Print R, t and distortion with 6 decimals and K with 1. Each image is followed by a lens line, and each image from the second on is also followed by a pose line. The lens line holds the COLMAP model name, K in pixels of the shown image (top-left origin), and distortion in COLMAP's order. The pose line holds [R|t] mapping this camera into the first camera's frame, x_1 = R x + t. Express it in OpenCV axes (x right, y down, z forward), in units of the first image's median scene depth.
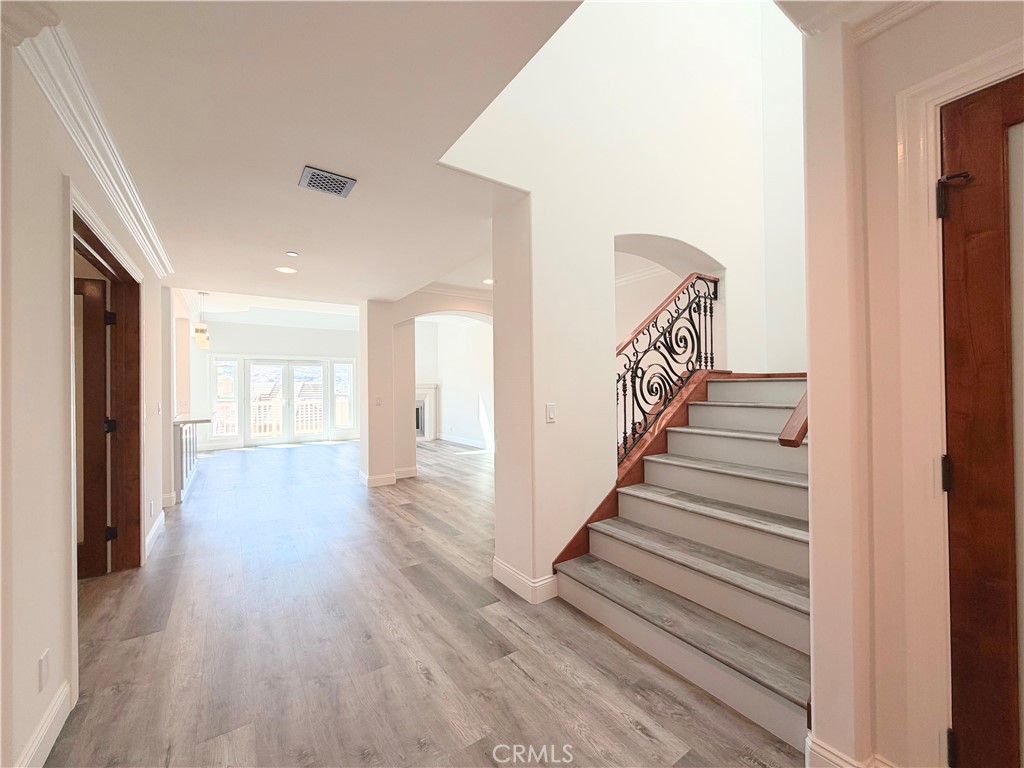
lens RADIAL K [[409.6, 0, 508.9], [0, 409.6, 382.8], [0, 0, 1]] dist [0.000090, 0.000755]
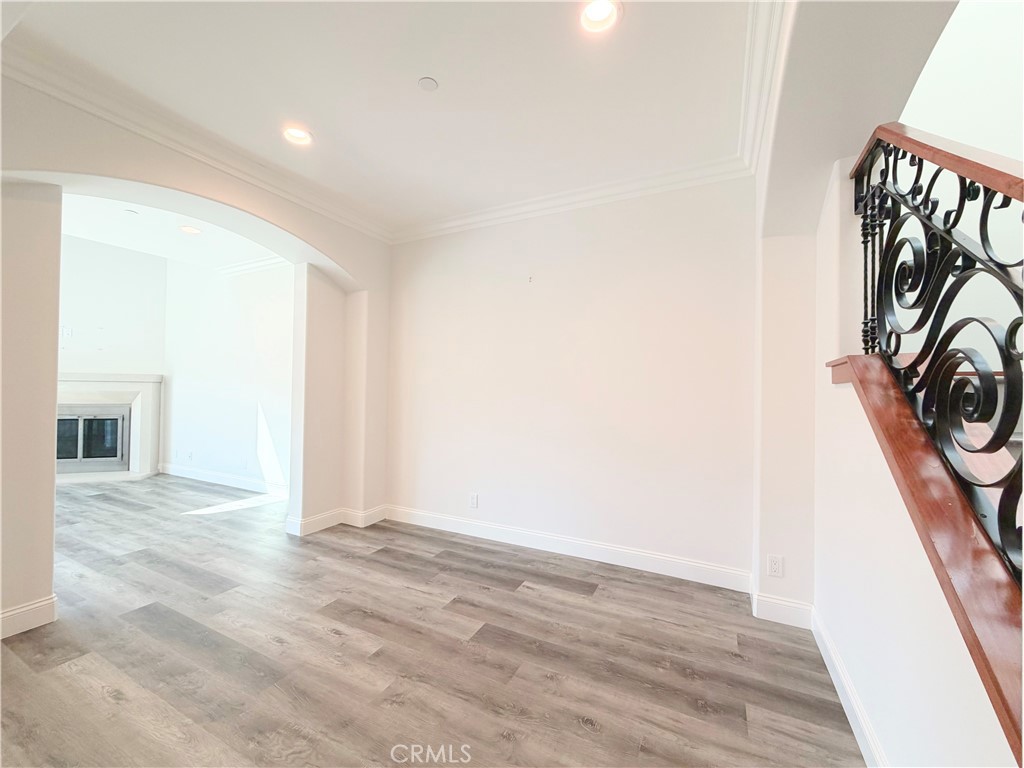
lens RADIAL K [[409.6, 0, 511.5], [0, 409.6, 383.5], [0, 0, 1]] dist [0.000090, 0.000755]
pose [[0.873260, 0.025253, 0.486599, -0.032611], [-0.026183, 0.999645, -0.004892, 0.004447], [-0.486550, -0.008469, 0.873612, 0.300407]]
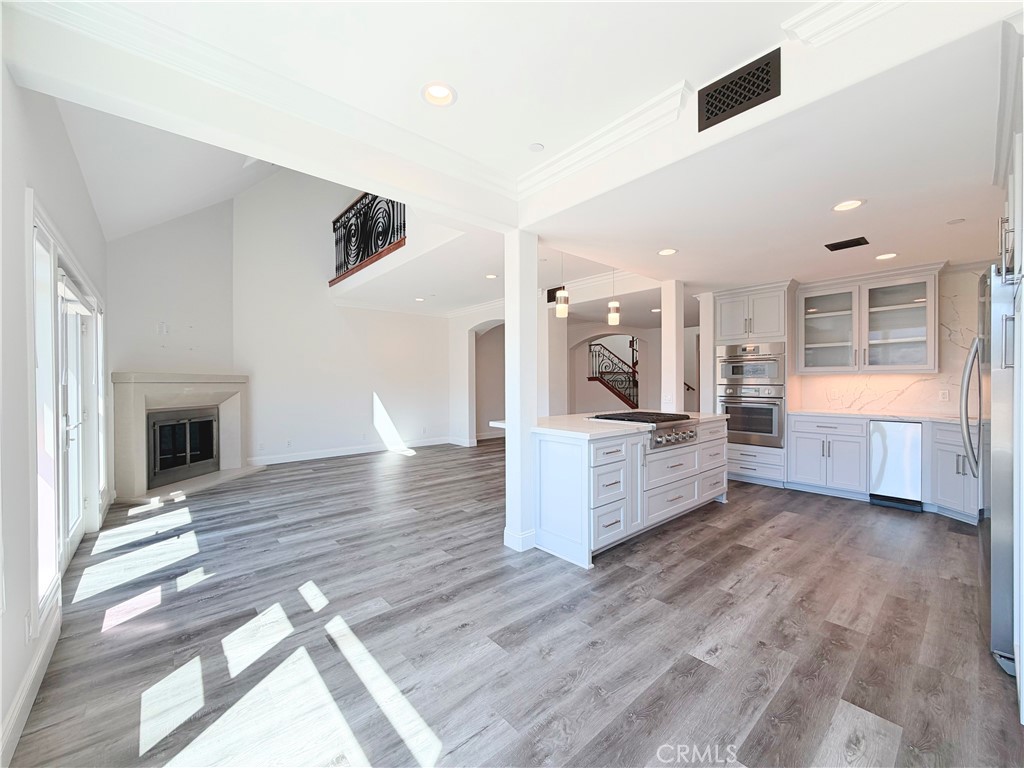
lens RADIAL K [[409.6, 0, 506.1], [0, 409.6, 386.7], [0, 0, 1]] dist [0.000090, 0.000755]
pose [[-0.129651, 0.013316, 0.991470, -0.882098], [-0.007839, 0.999865, -0.014454, 0.024325], [-0.991529, -0.009646, -0.129529, 0.750904]]
